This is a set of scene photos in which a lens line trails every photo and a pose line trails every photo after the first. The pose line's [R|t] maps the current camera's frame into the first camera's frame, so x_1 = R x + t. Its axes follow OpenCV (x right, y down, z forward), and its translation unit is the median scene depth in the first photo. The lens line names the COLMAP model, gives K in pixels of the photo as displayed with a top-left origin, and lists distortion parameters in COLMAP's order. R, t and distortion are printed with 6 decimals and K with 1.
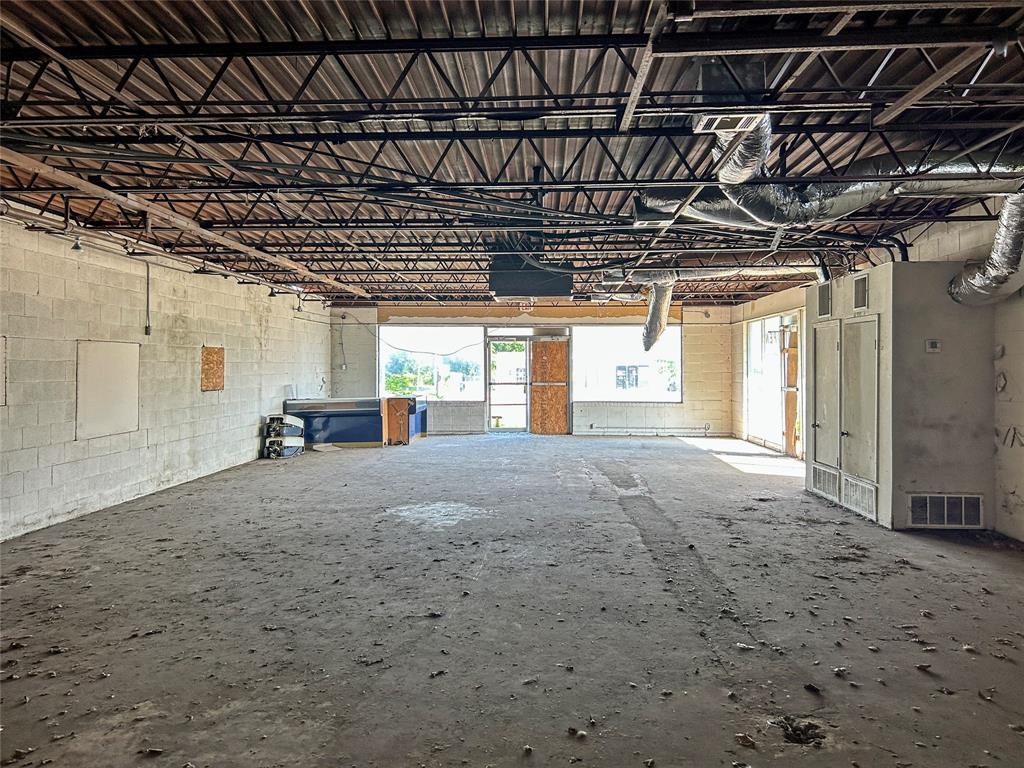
lens RADIAL K [[777.0, 0, 512.0], [0, 777.0, 384.0], [0, 0, 1]] dist [0.054189, -0.063514]
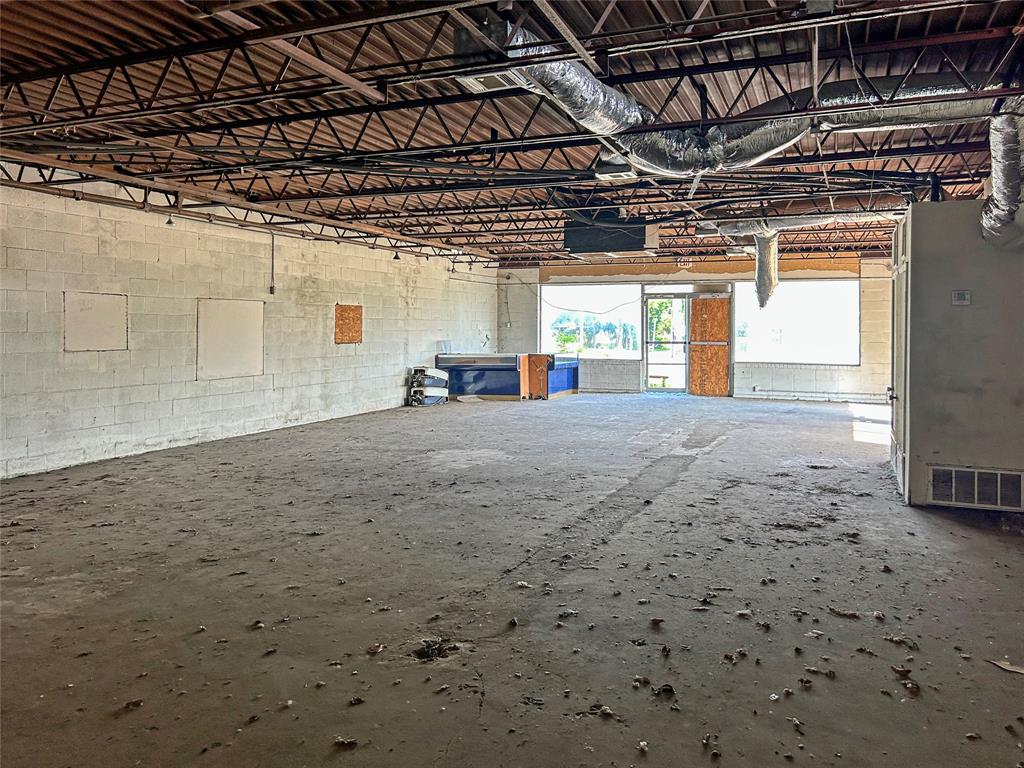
lens RADIAL K [[775.3, 0, 486.7], [0, 775.3, 350.3], [0, 0, 1]] dist [0.059958, -0.089522]
pose [[0.942706, 0.016063, -0.333238, 0.231827], [-0.013433, 0.999858, 0.010196, 0.005732], [0.333354, -0.005136, 0.942788, 0.004675]]
